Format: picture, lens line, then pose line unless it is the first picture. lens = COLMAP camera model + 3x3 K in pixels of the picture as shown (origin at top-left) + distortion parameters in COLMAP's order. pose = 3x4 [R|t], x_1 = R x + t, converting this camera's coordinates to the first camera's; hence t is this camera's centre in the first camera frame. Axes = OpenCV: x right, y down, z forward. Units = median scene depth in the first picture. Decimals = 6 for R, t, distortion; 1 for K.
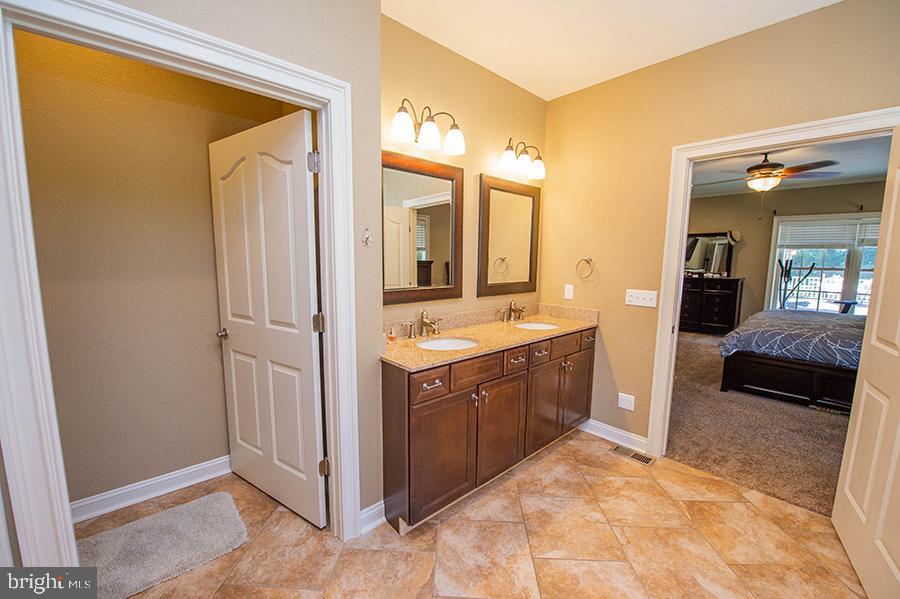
lens RADIAL K [[357.5, 0, 446.4], [0, 357.5, 302.2], [0, 0, 1]] dist [-0.019716, -0.000136]
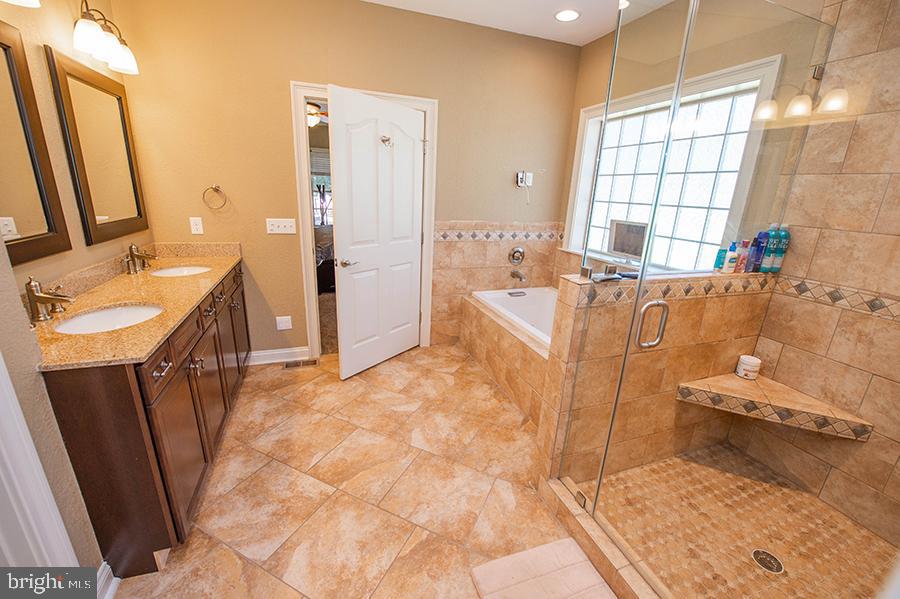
lens RADIAL K [[364.5, 0, 449.1], [0, 364.5, 302.1], [0, 0, 1]] dist [-0.013101, -0.003394]
pose [[0.375876, -0.266246, 0.887598, -0.349339], [0.071603, 0.963317, 0.258637, -0.045543], [-0.923899, -0.033661, 0.381152, 0.124024]]
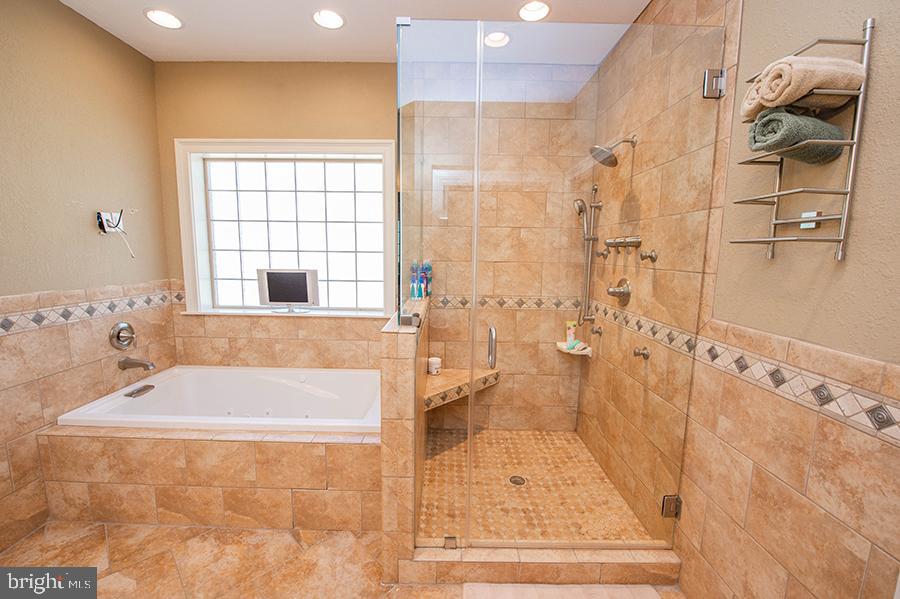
lens RADIAL K [[364.5, 0, 449.1], [0, 364.5, 302.1], [0, 0, 1]] dist [-0.013101, -0.003394]
pose [[-0.743308, -0.112879, 0.659357, -0.118124], [0.055117, 0.971975, 0.228532, -0.085163], [-0.666675, 0.206212, -0.716255, 0.576079]]
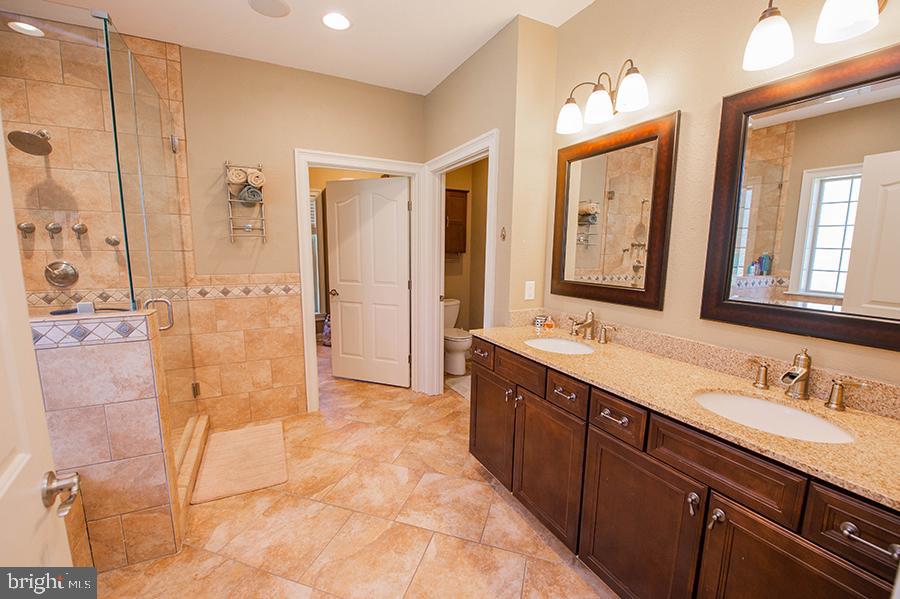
lens RADIAL K [[364.5, 0, 449.1], [0, 364.5, 302.1], [0, 0, 1]] dist [-0.013101, -0.003394]
pose [[-0.250304, 0.126581, -0.959857, 0.906452], [-0.129446, 0.978140, 0.162748, -0.099571], [0.959475, 0.164986, -0.228447, 0.899463]]
